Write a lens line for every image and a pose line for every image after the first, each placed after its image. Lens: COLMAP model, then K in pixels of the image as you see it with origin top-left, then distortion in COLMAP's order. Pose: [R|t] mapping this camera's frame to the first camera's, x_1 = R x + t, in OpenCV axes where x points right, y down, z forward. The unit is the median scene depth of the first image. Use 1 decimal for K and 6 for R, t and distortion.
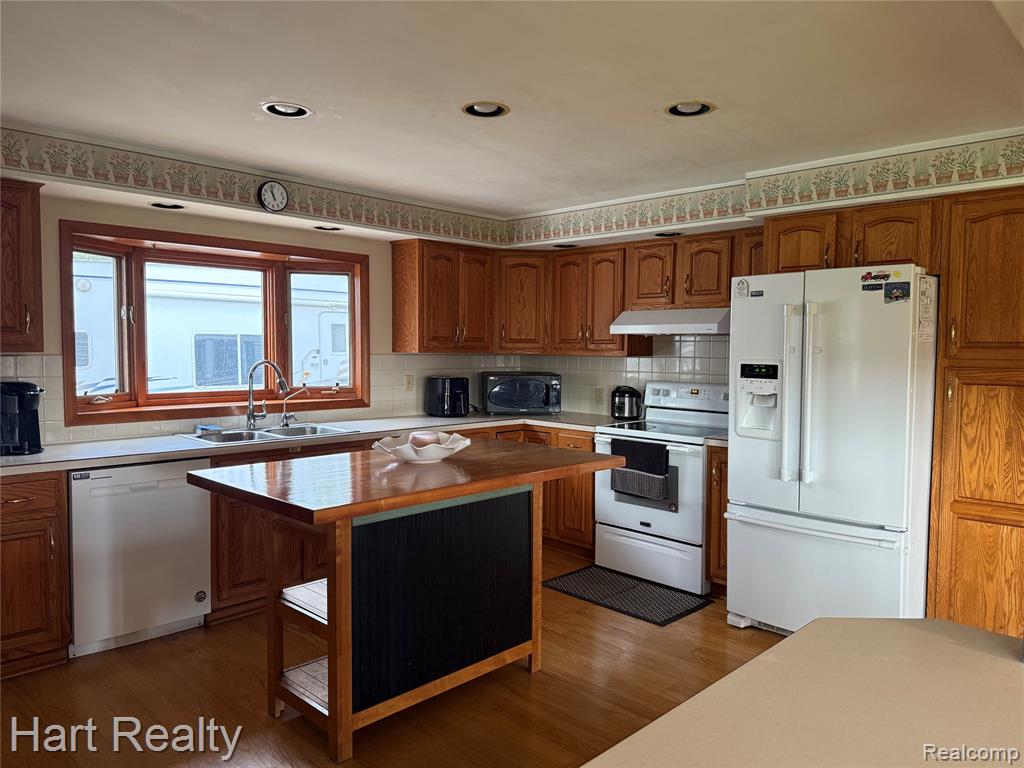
lens RADIAL K [[710.0, 0, 515.8], [0, 710.0, 384.6], [0, 0, 1]] dist [0.095911, -0.143327]
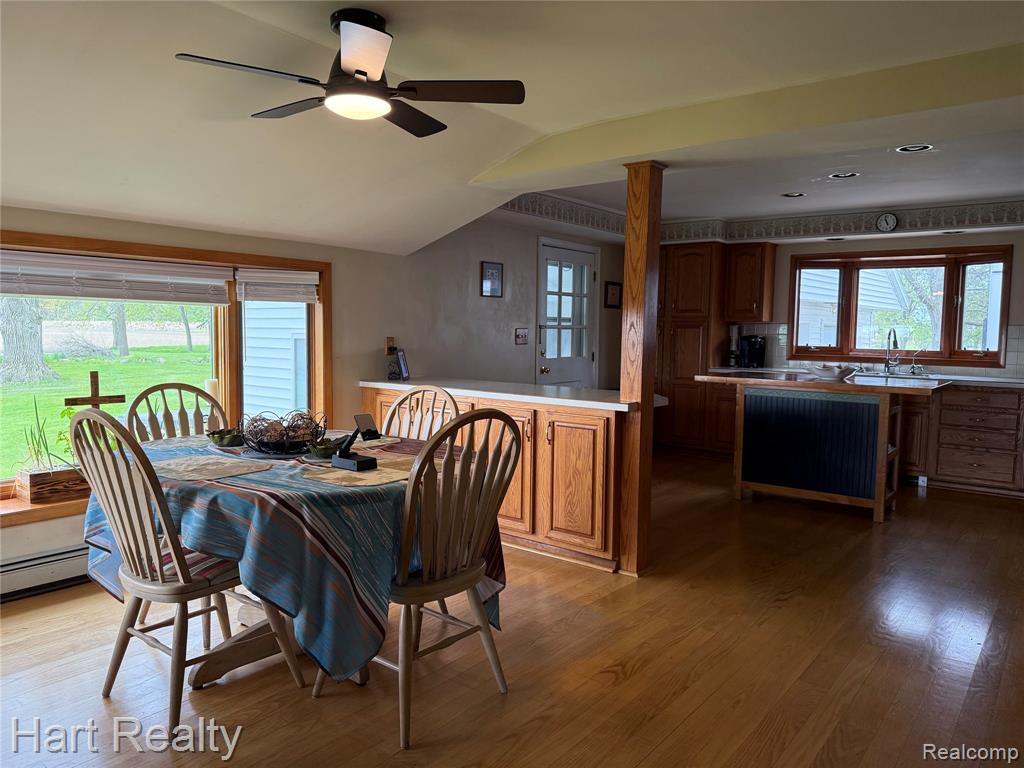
lens RADIAL K [[710.0, 0, 515.8], [0, 710.0, 384.6], [0, 0, 1]] dist [0.095911, -0.143327]
pose [[0.110909, 0.069711, -0.991383, 1.007557], [-0.071042, 0.995541, 0.062055, 0.045020], [0.991288, 0.063547, 0.115367, 0.030997]]
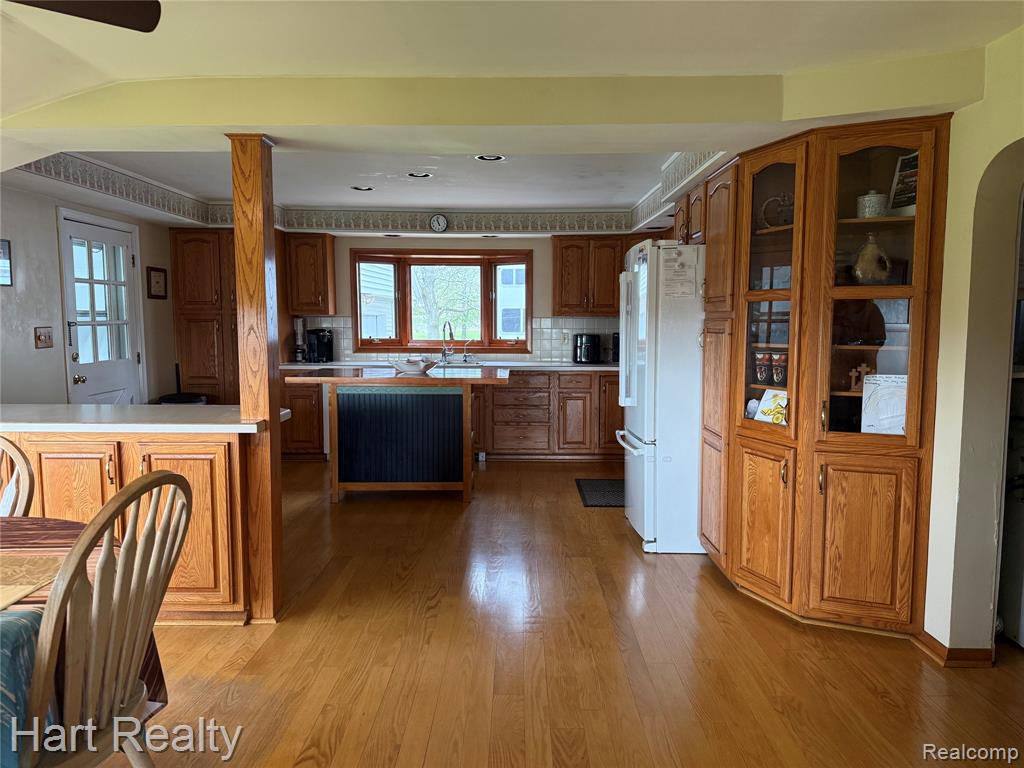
lens RADIAL K [[710.0, 0, 515.8], [0, 710.0, 384.6], [0, 0, 1]] dist [0.095911, -0.143327]
pose [[0.692320, 0.058872, -0.719185, 0.893832], [-0.038346, 0.998260, 0.044803, 0.032600], [0.720571, -0.003440, 0.693372, -0.035362]]
